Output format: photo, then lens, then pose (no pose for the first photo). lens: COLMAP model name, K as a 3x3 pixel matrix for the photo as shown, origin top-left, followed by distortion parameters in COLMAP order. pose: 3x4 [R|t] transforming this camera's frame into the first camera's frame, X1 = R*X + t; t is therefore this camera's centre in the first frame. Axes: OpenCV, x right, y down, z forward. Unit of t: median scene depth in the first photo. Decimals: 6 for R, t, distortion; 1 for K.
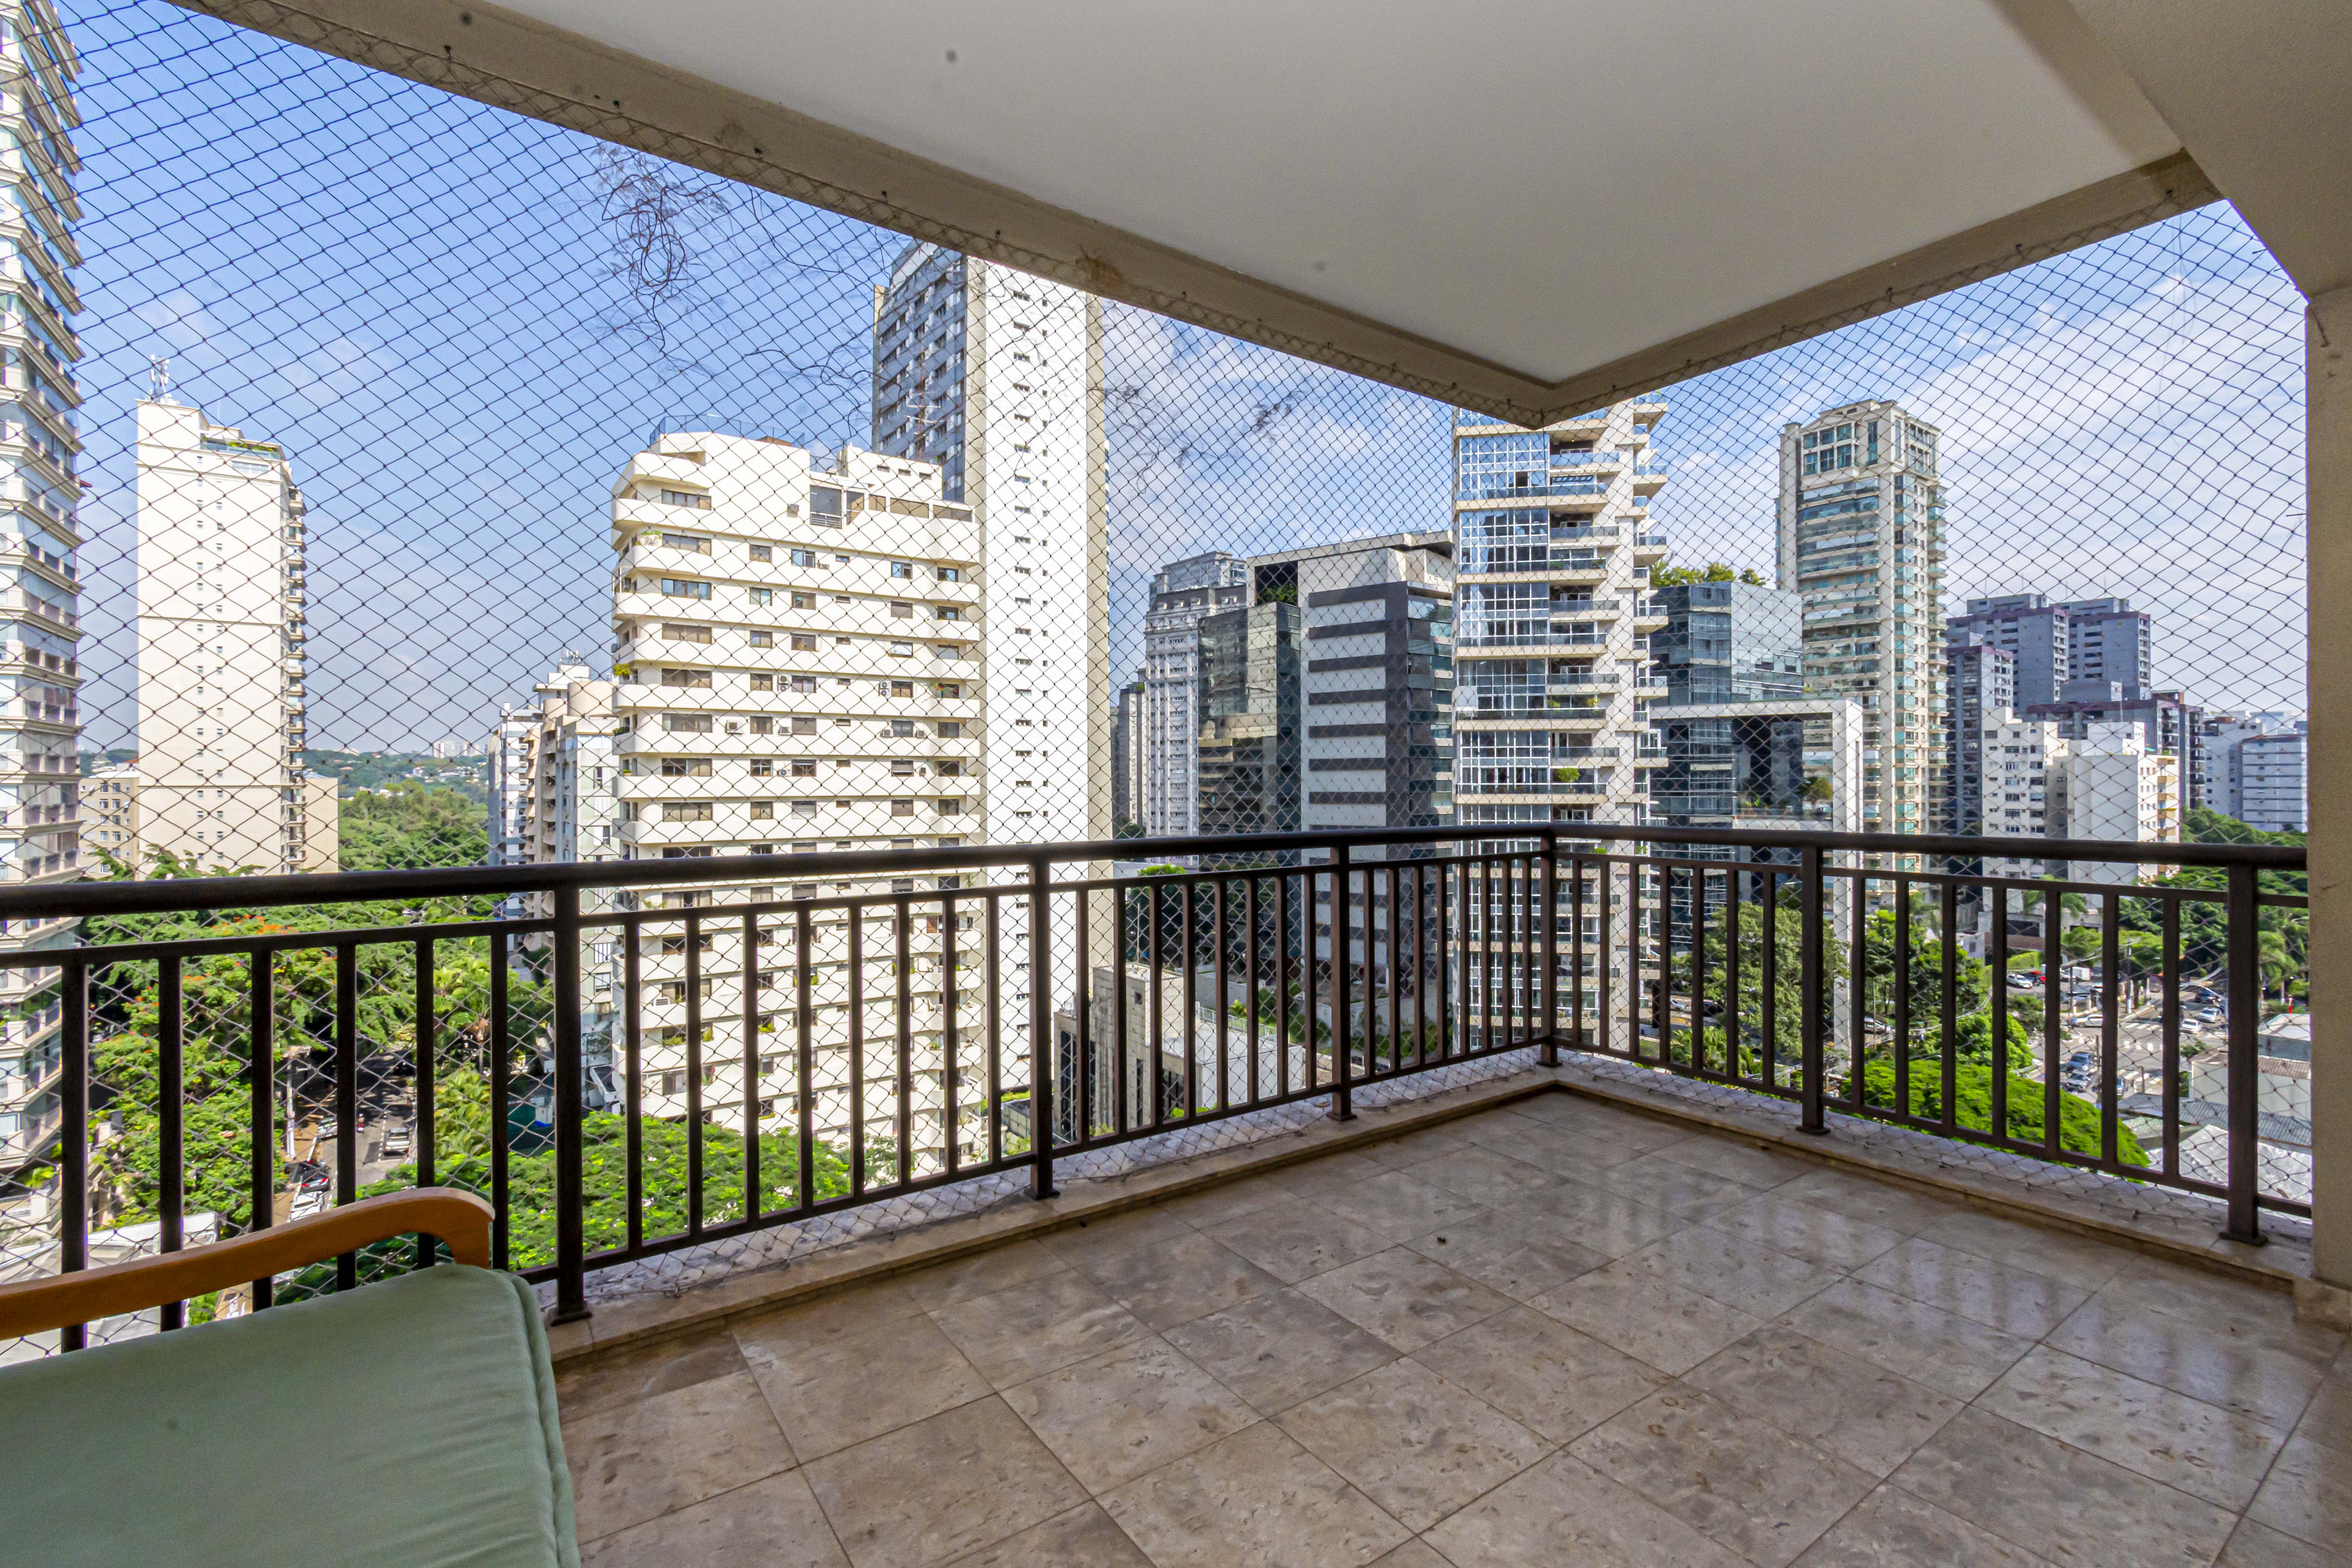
lens RADIAL K [[1054.3, 0, 1163.8], [0, 1054.3, 780.0], [0, 0, 1]] dist [0.002089, -0.000049]
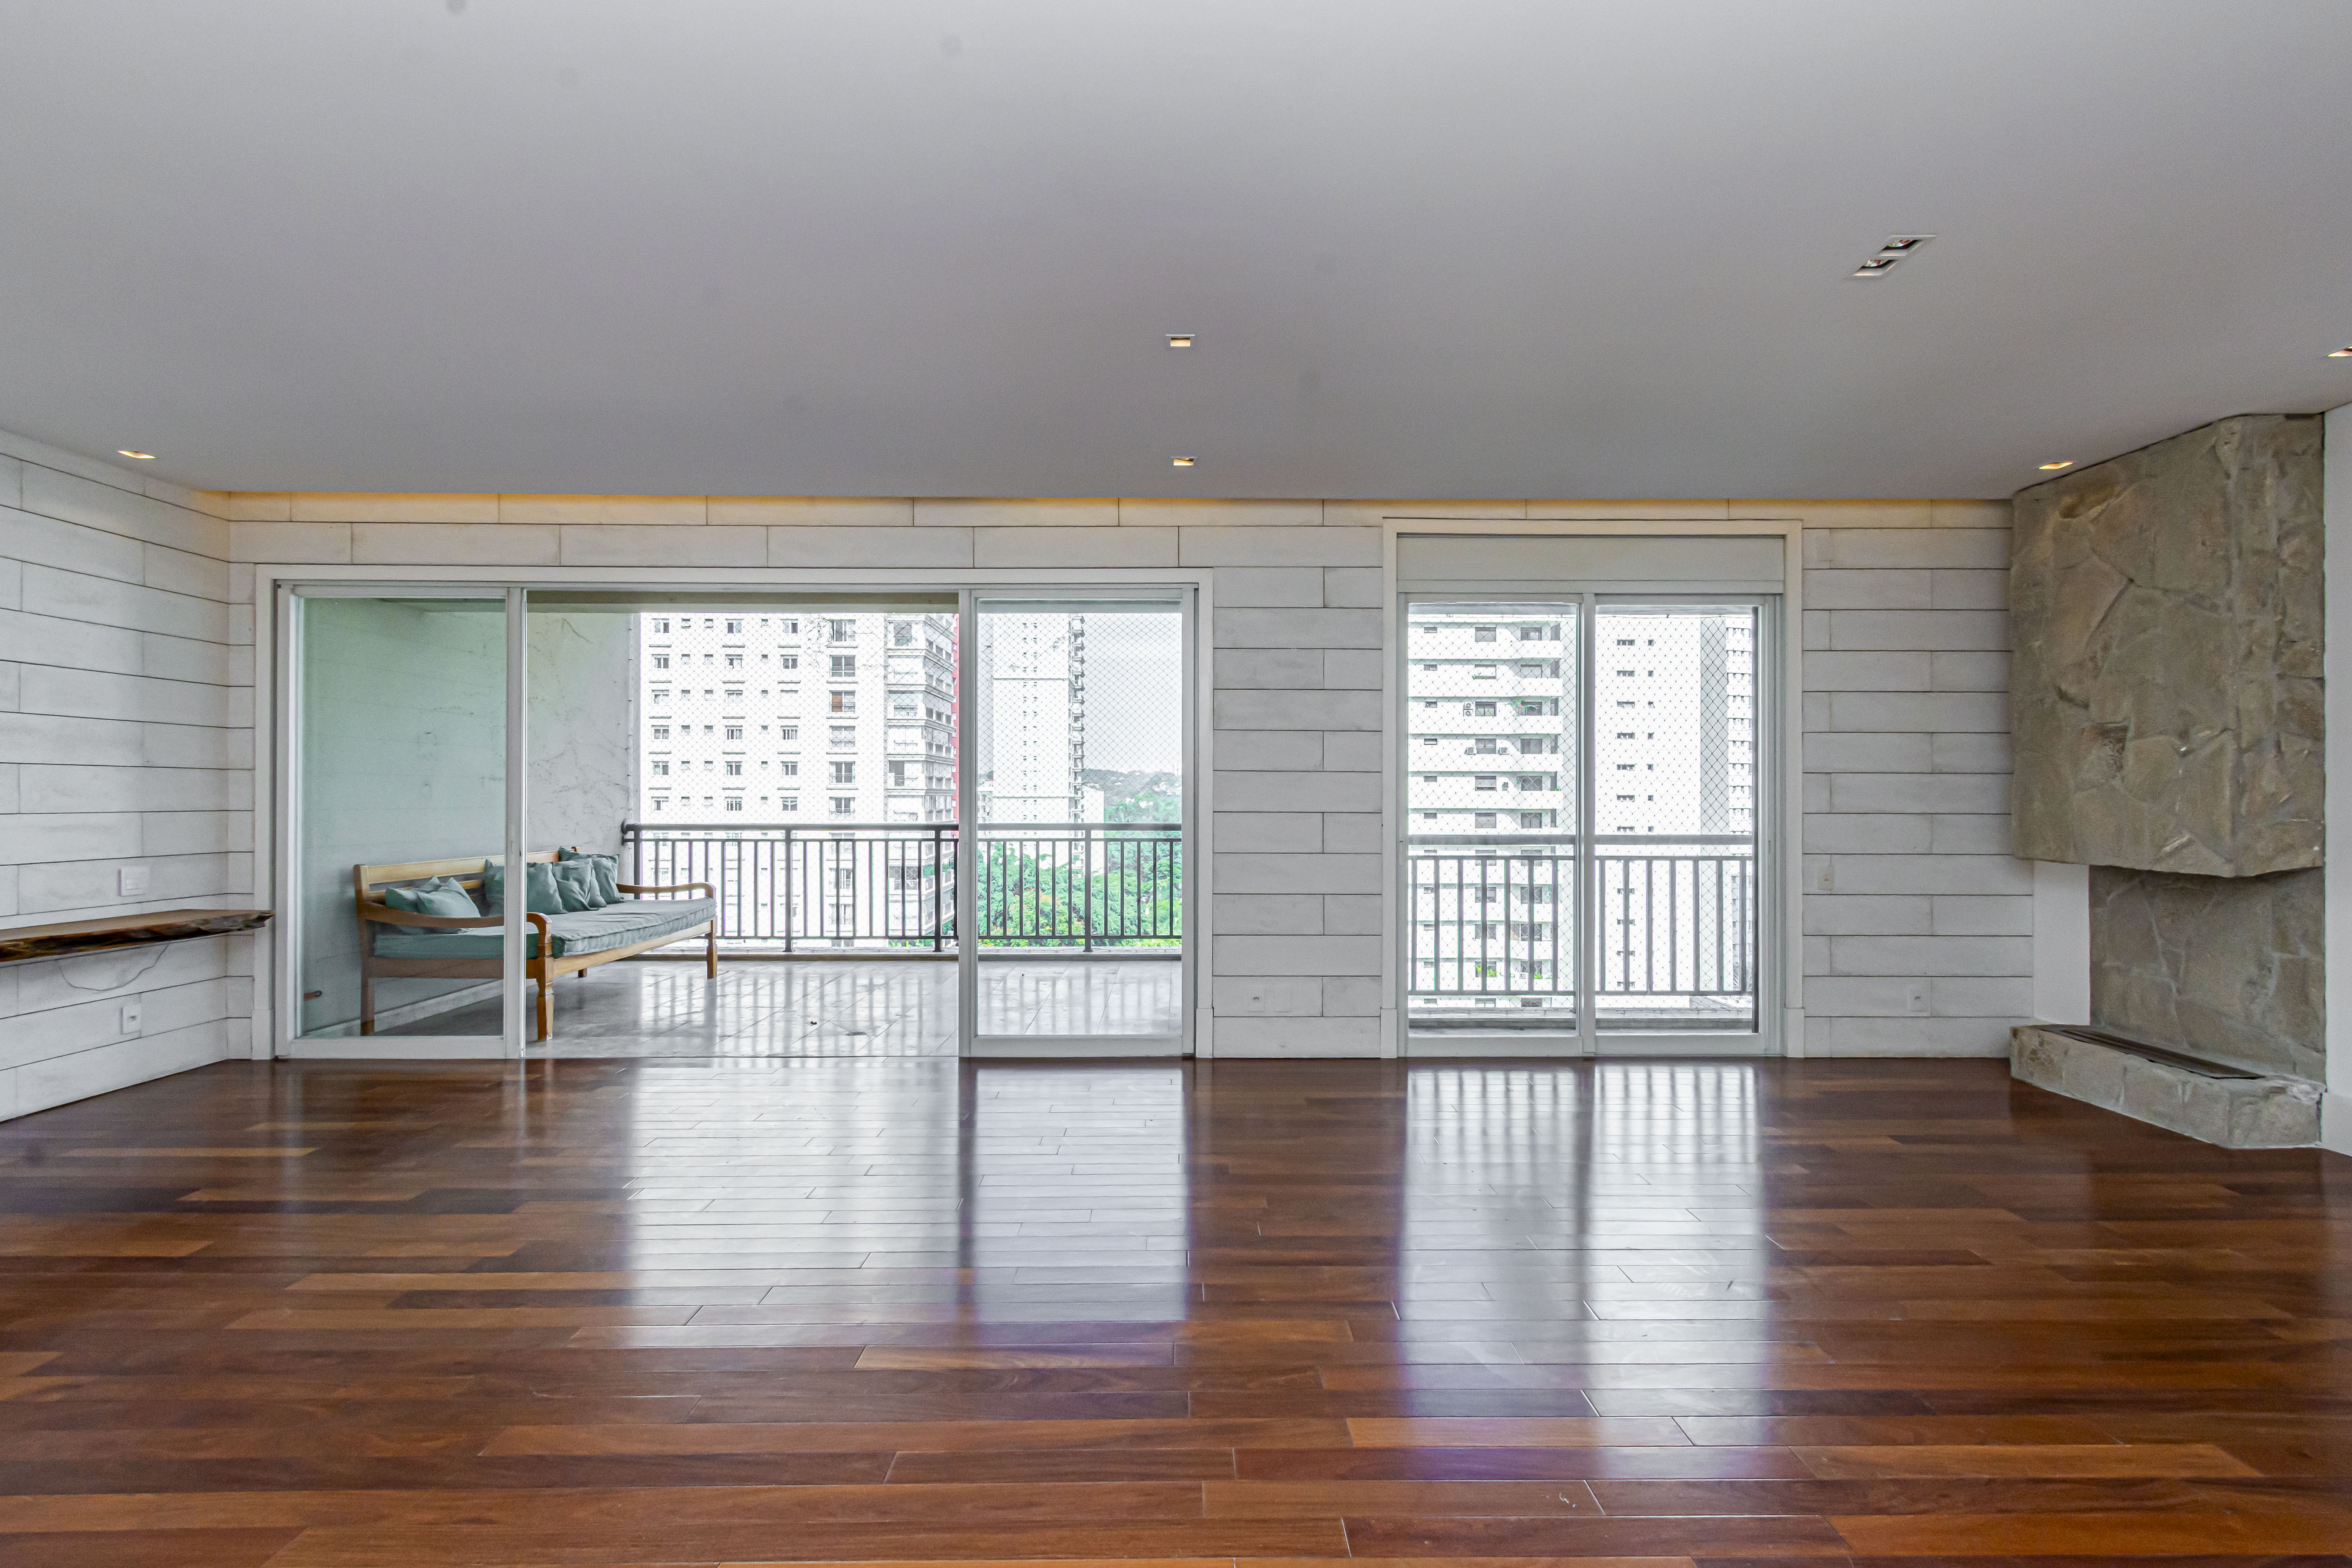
lens RADIAL K [[1054.3, 0, 1160.1], [0, 1054.3, 794.9], [0, 0, 1]] dist [0.002089, -0.000049]
pose [[0.810939, 0.002992, -0.585123, 0.110700], [-0.001766, 0.999995, 0.002666, -0.001473], [0.585128, -0.001128, 0.810940, -0.058882]]
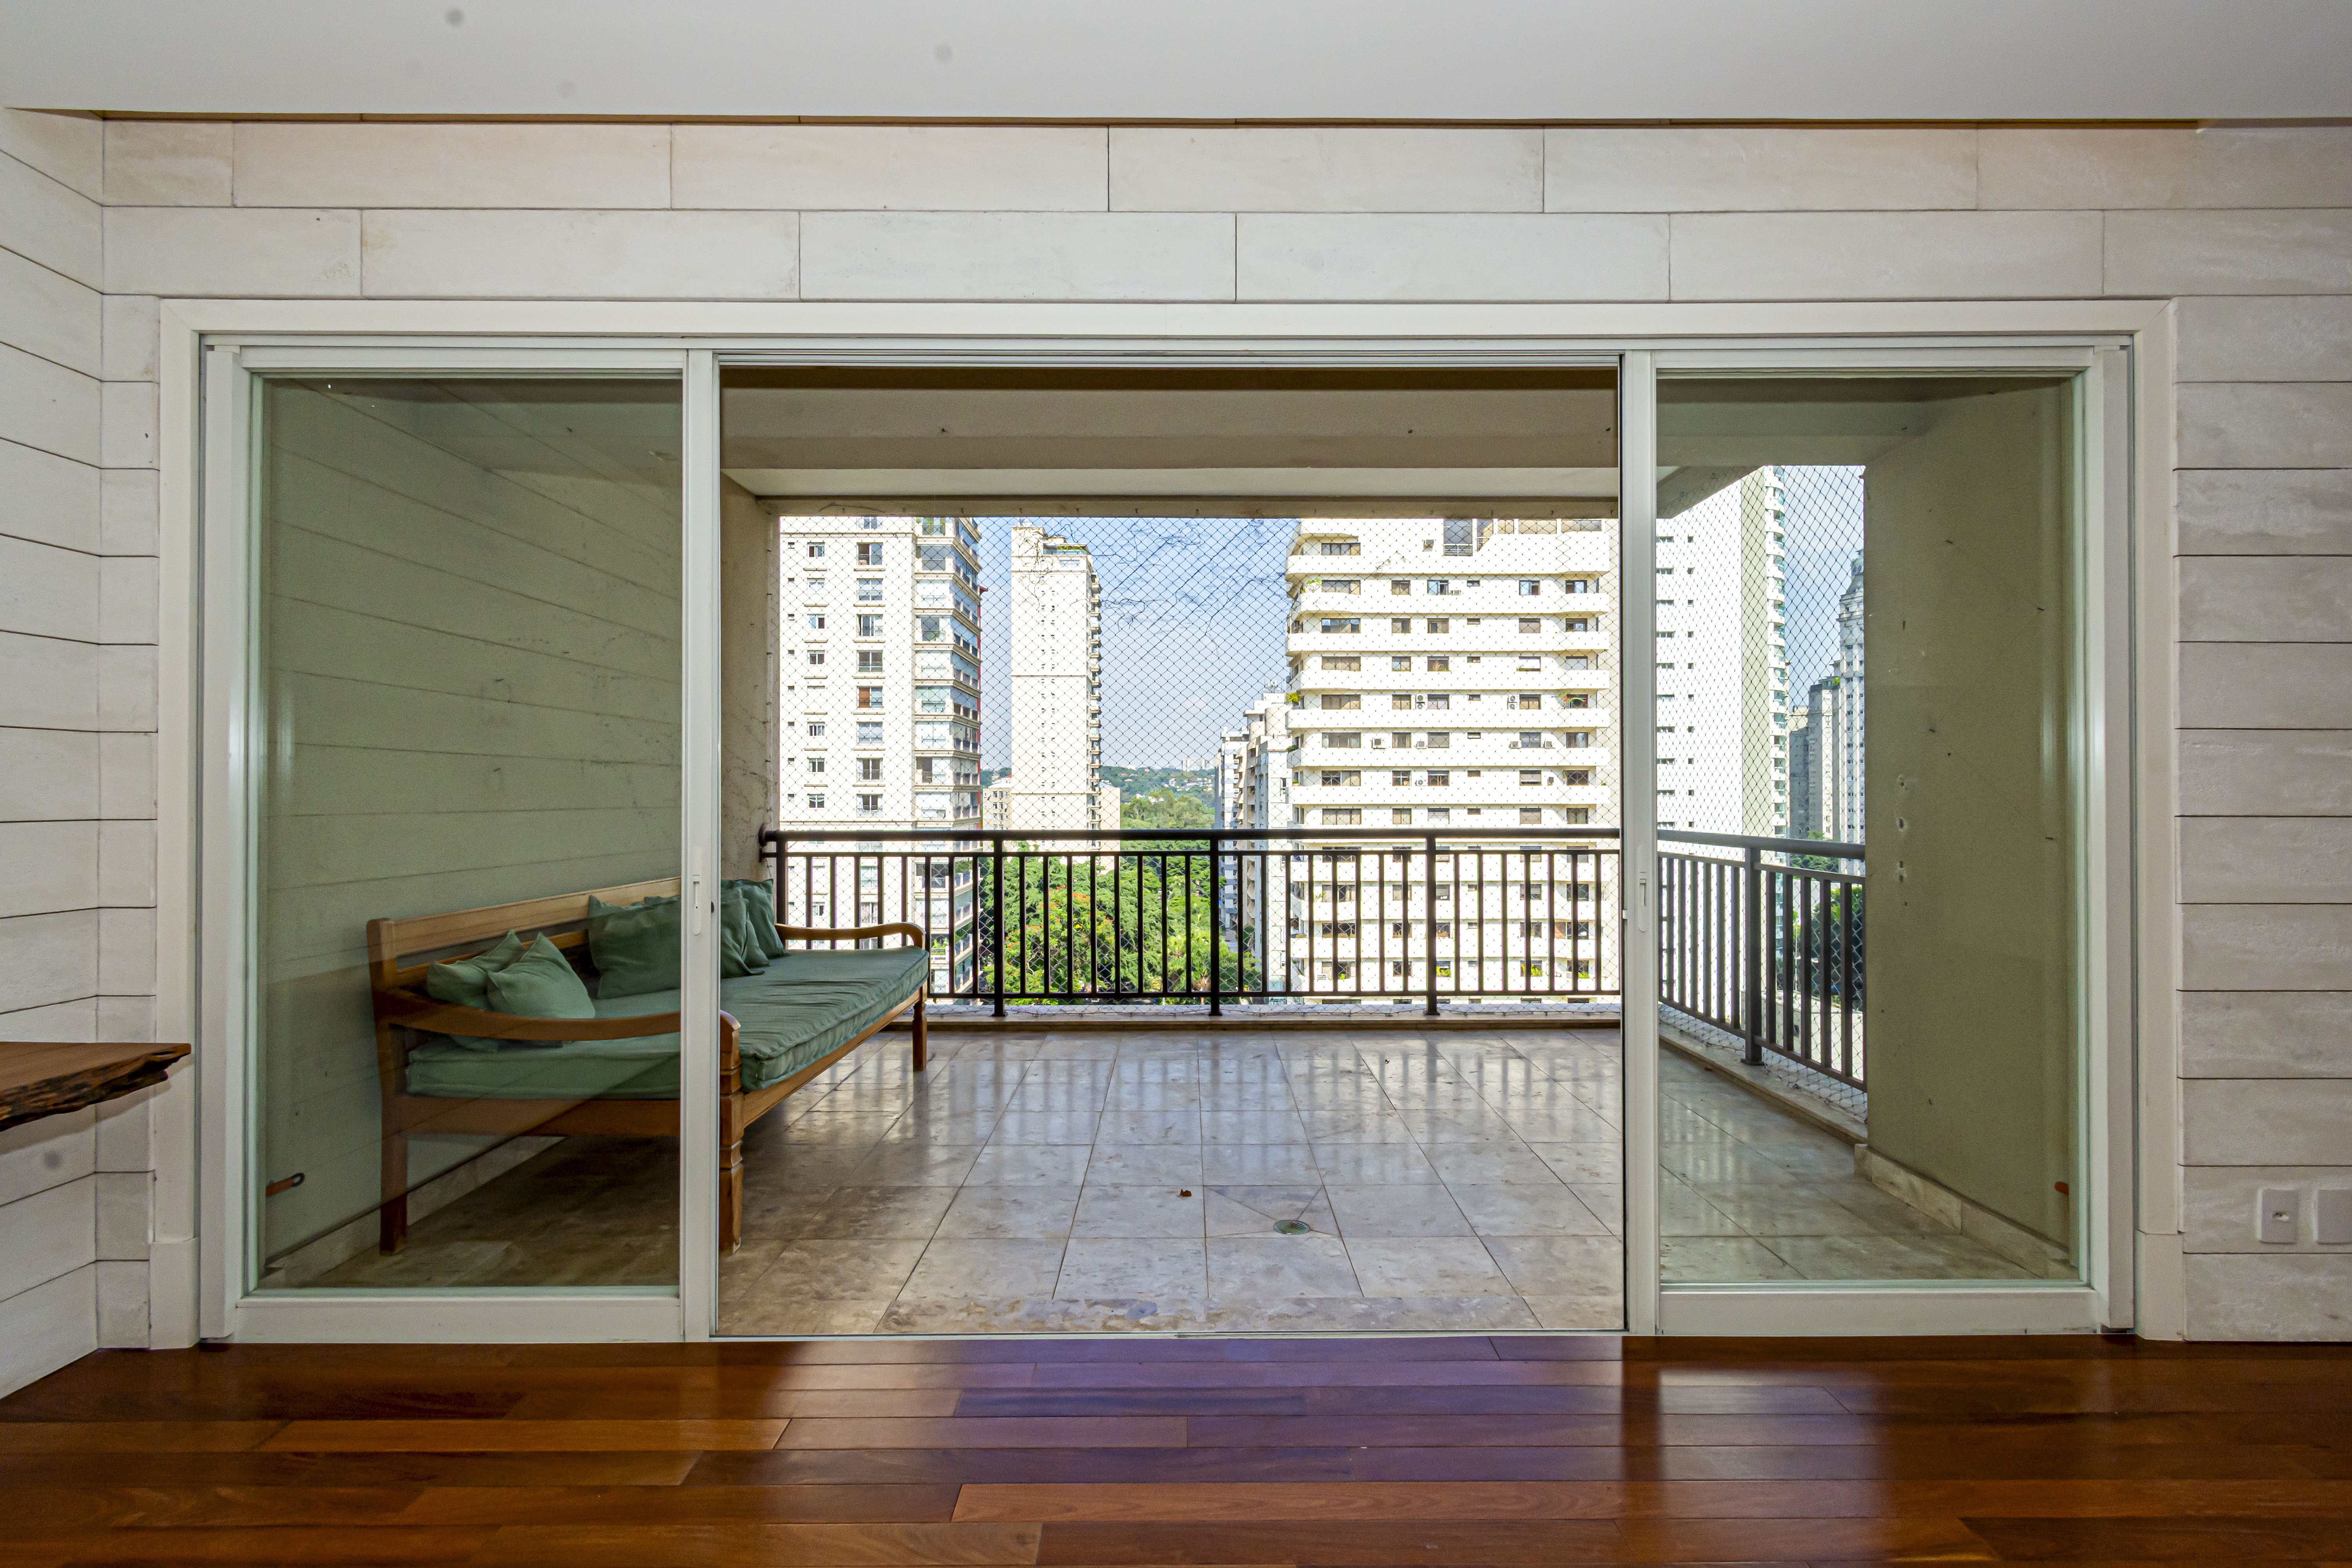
lens RADIAL K [[1054.3, 0, 1169.8], [0, 1054.3, 783.1], [0, 0, 1]] dist [0.002089, -0.000049]
pose [[0.806018, -0.004145, -0.591877, 0.082145], [0.001538, 0.999987, -0.004908, -0.001201], [0.591889, 0.003045, 0.806014, -0.050053]]
